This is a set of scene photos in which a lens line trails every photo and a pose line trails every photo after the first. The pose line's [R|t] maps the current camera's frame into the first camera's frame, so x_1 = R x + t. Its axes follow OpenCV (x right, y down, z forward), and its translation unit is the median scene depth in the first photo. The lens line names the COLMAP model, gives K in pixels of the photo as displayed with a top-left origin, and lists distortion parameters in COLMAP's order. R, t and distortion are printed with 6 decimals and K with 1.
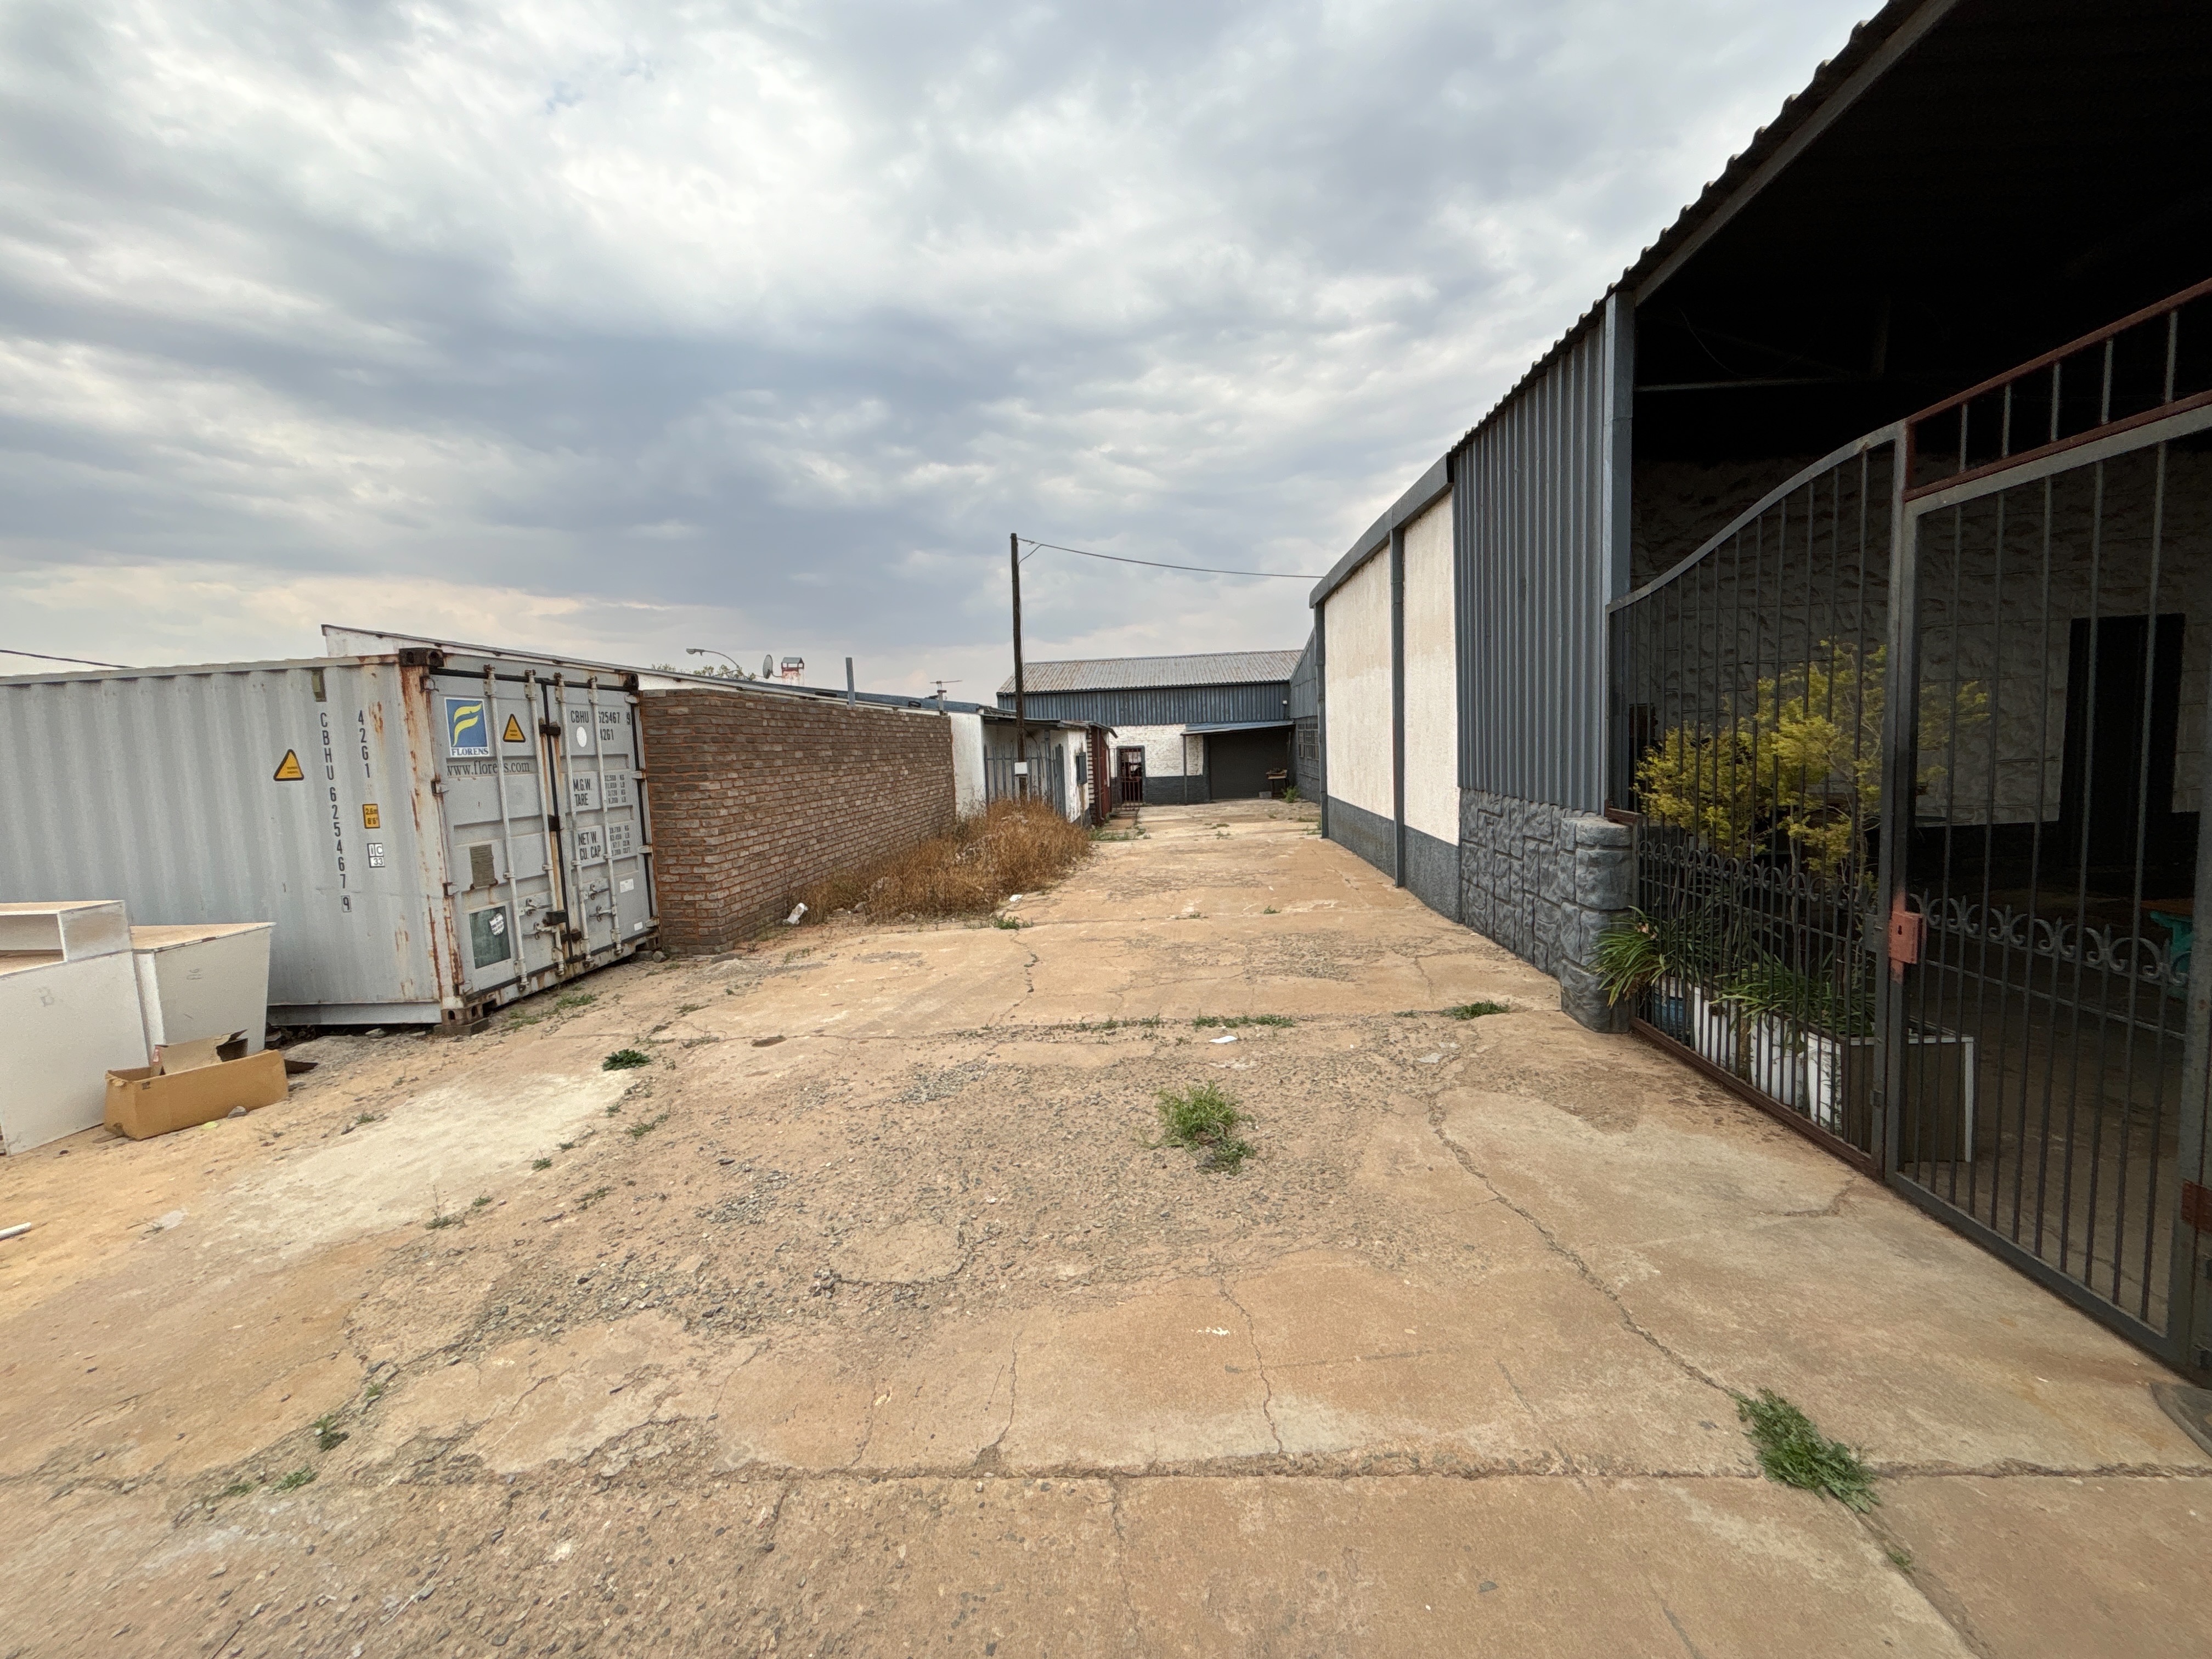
lens RADIAL K [[896.9, 0, 1071.1], [0, 896.9, 835.3], [0, 0, 1]] dist [-0.001886, -0.000162]
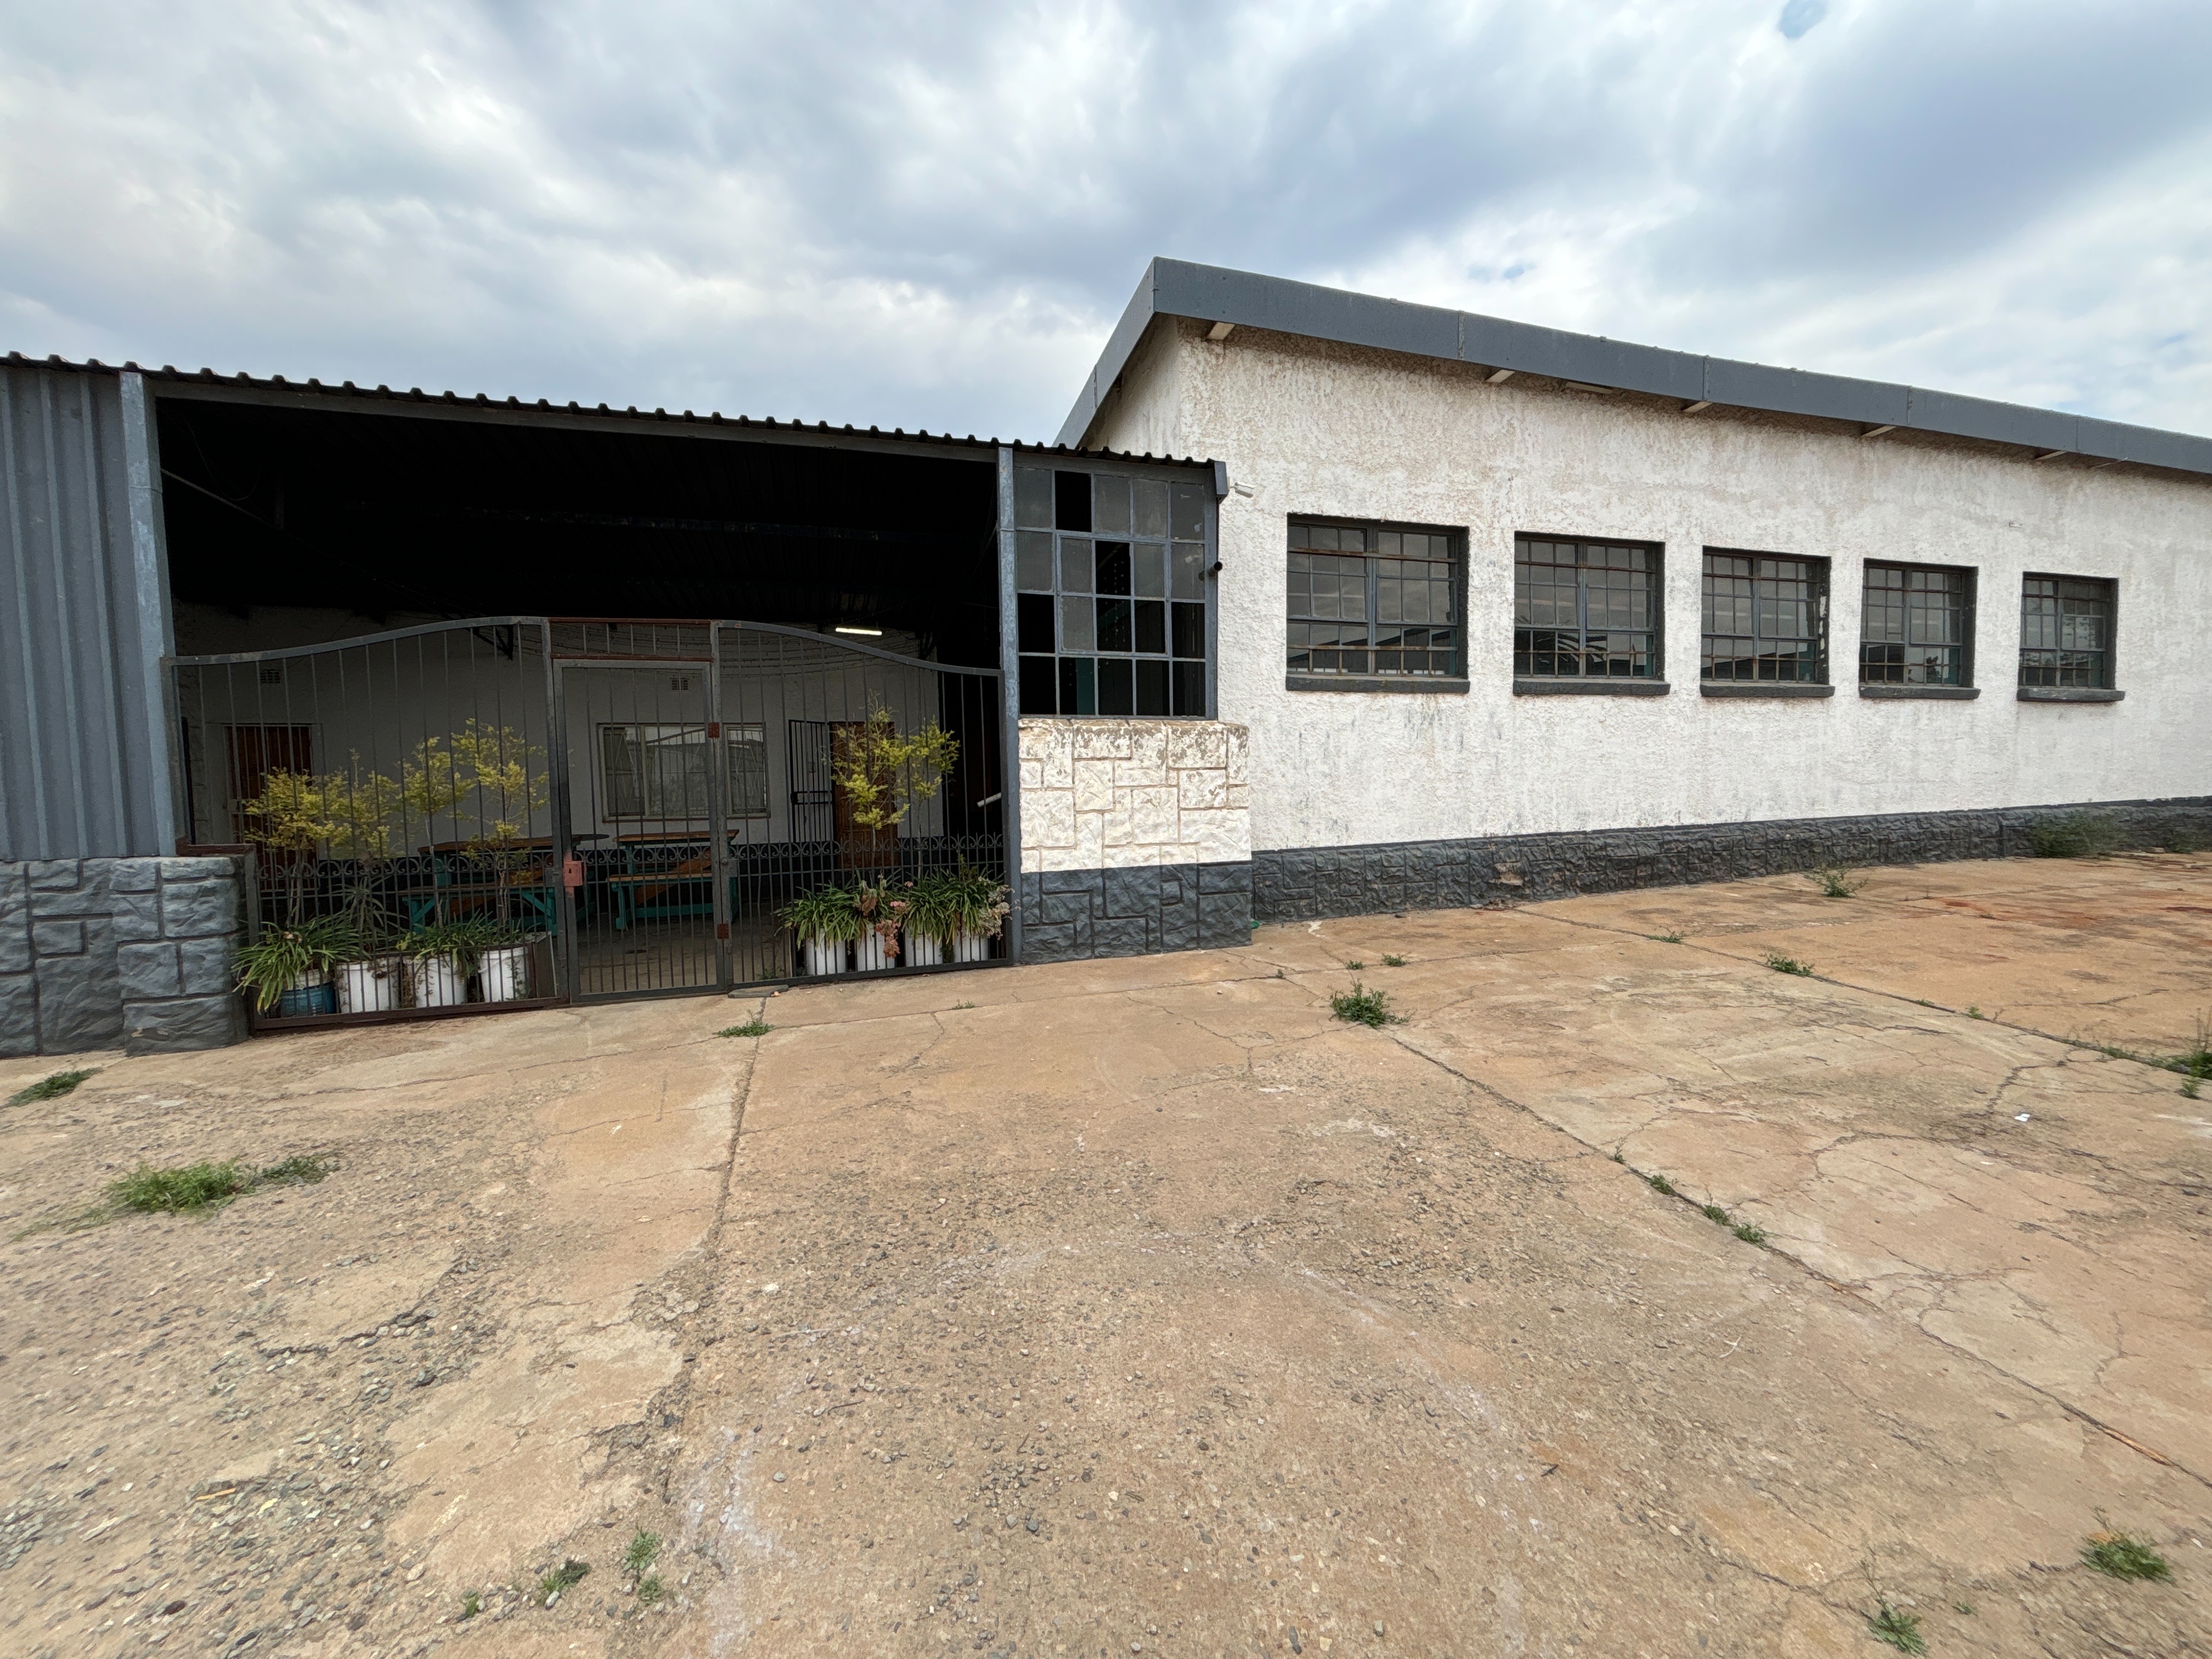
lens RADIAL K [[904.6, 0, 1135.2], [0, 904.6, 830.8], [0, 0, 1]] dist [0.003174, 0.000136]
pose [[-0.406205, -0.008740, 0.913740, -1.114208], [0.129507, 0.989310, 0.067036, 0.033789], [-0.904558, 0.145566, -0.400731, 0.502391]]
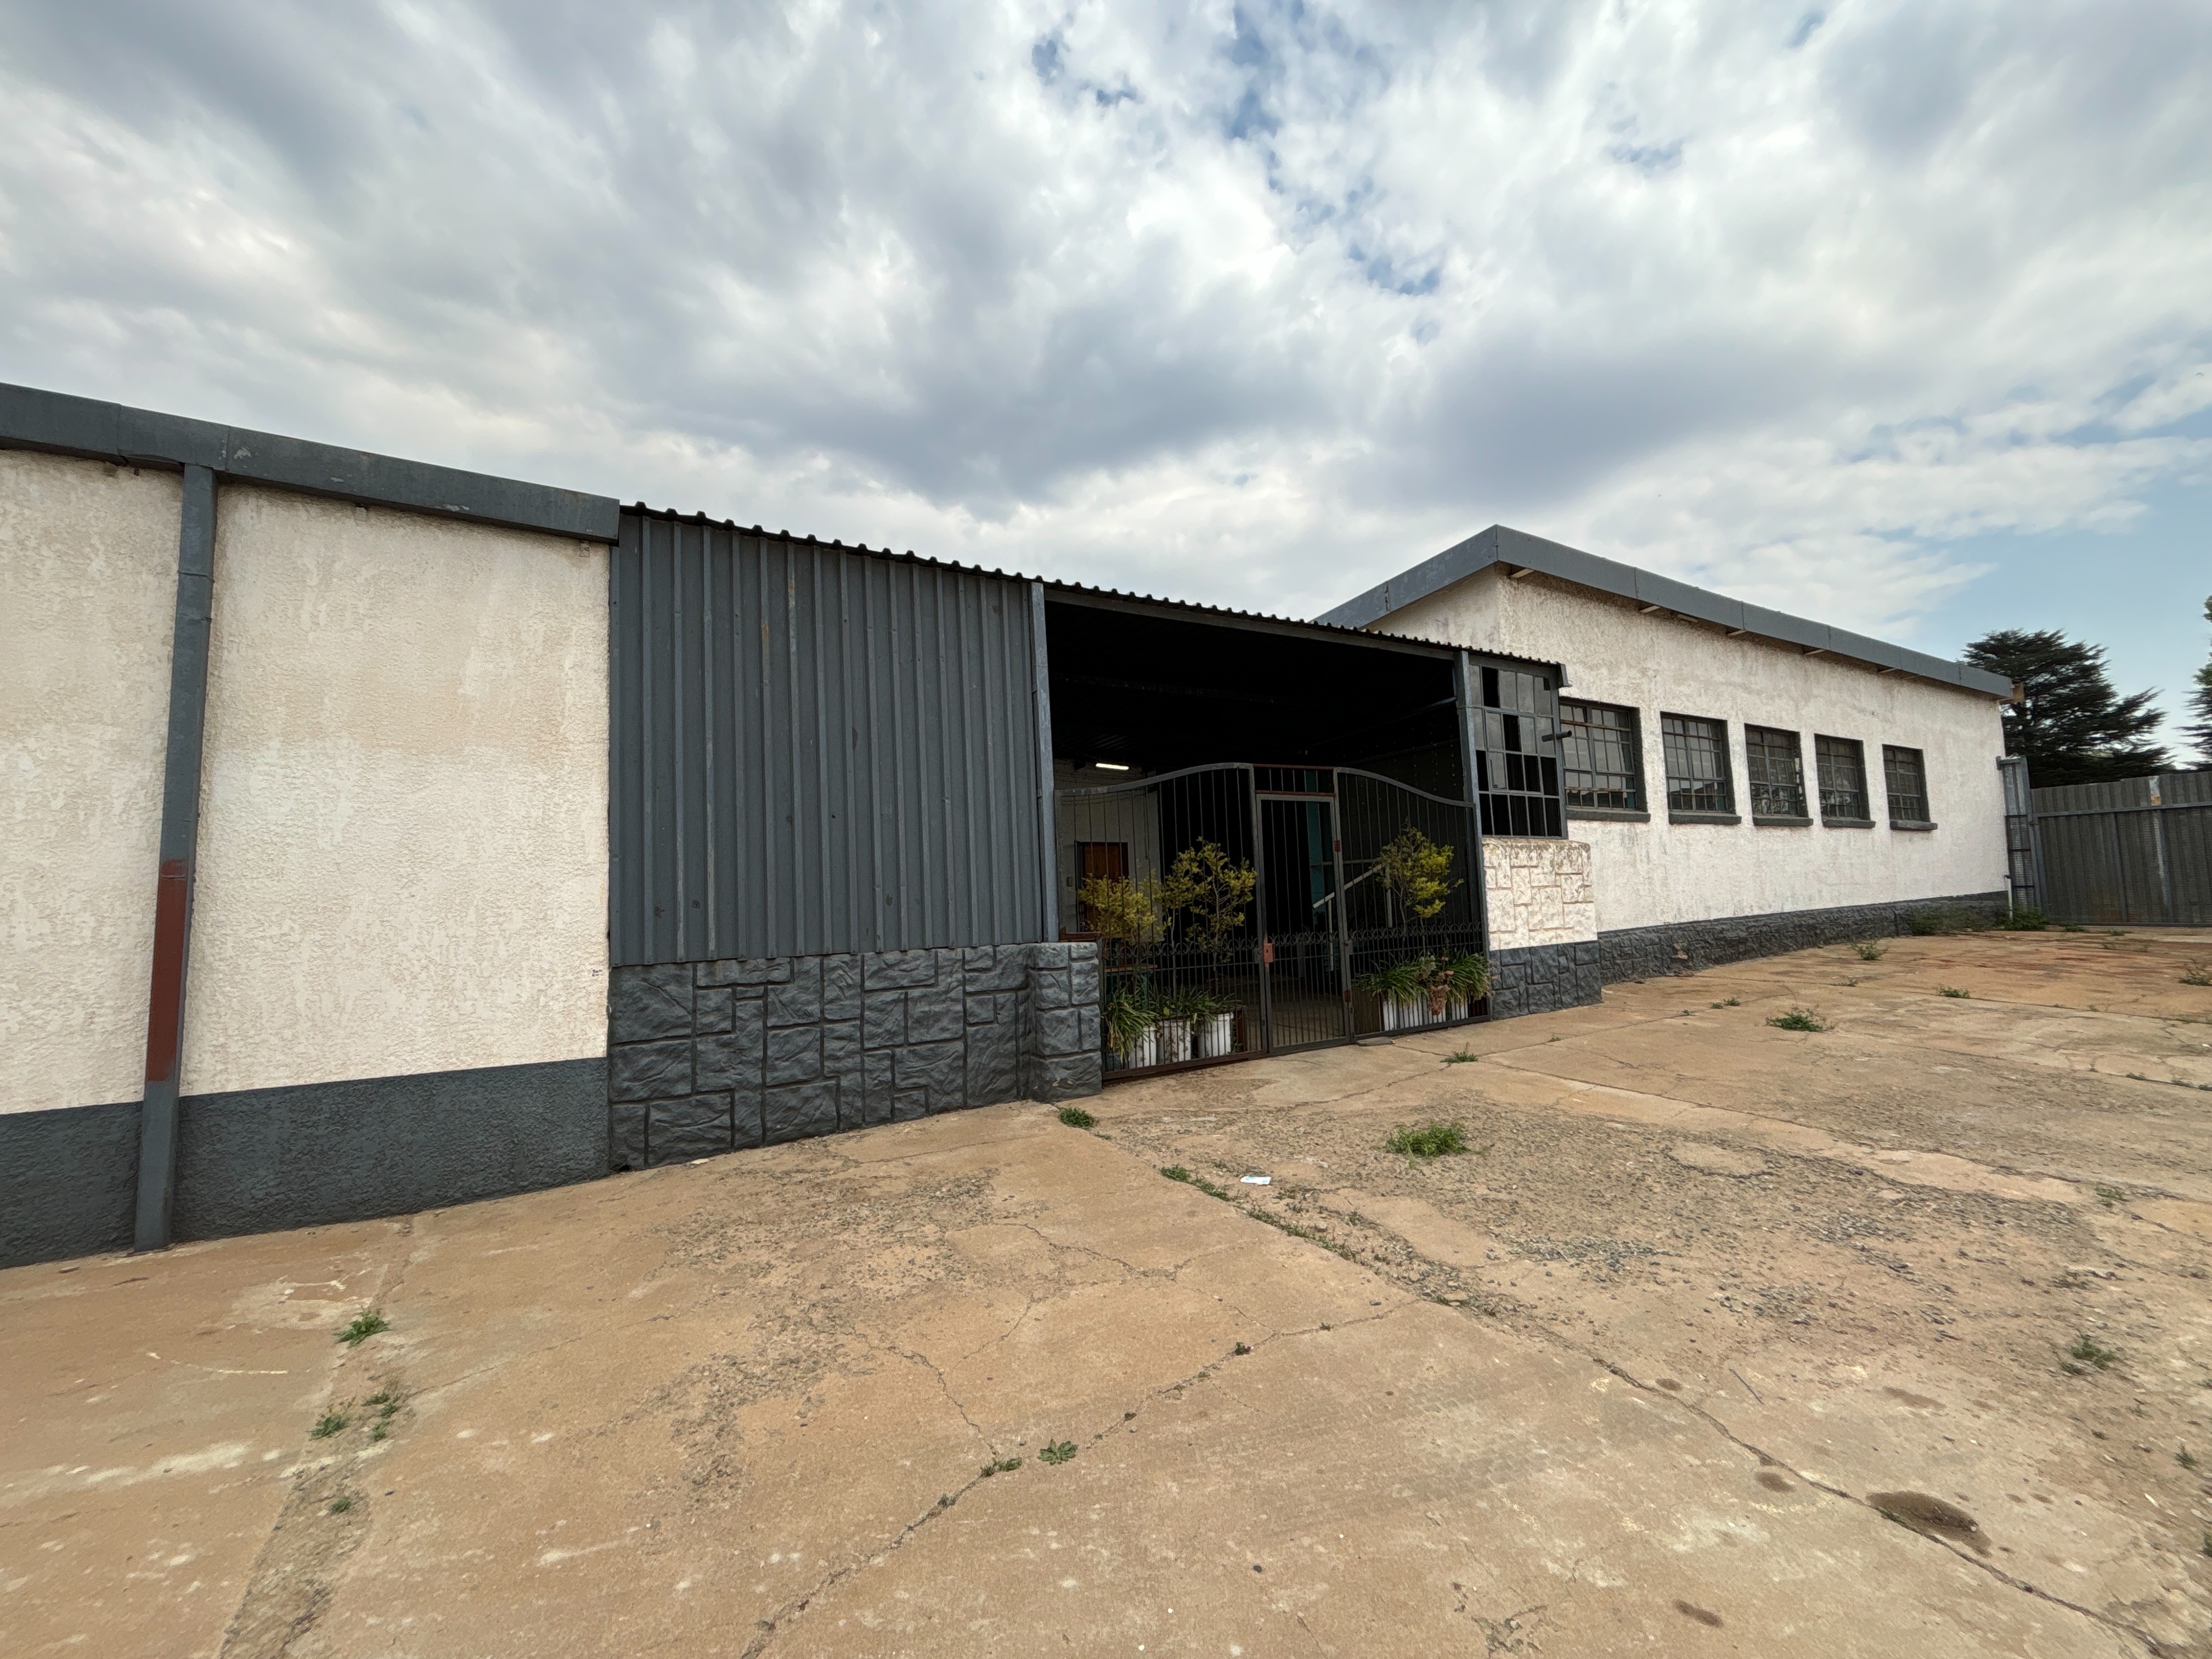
lens RADIAL K [[893.5, 0, 1102.1], [0, 893.5, 824.2], [0, 0, 1]] dist [-0.000909, 0.000160]
pose [[-0.597627, 0.122688, 0.792332, -0.709264], [0.138628, 0.989151, -0.048603, -0.157574], [-0.789699, 0.080793, -0.608152, 2.269375]]
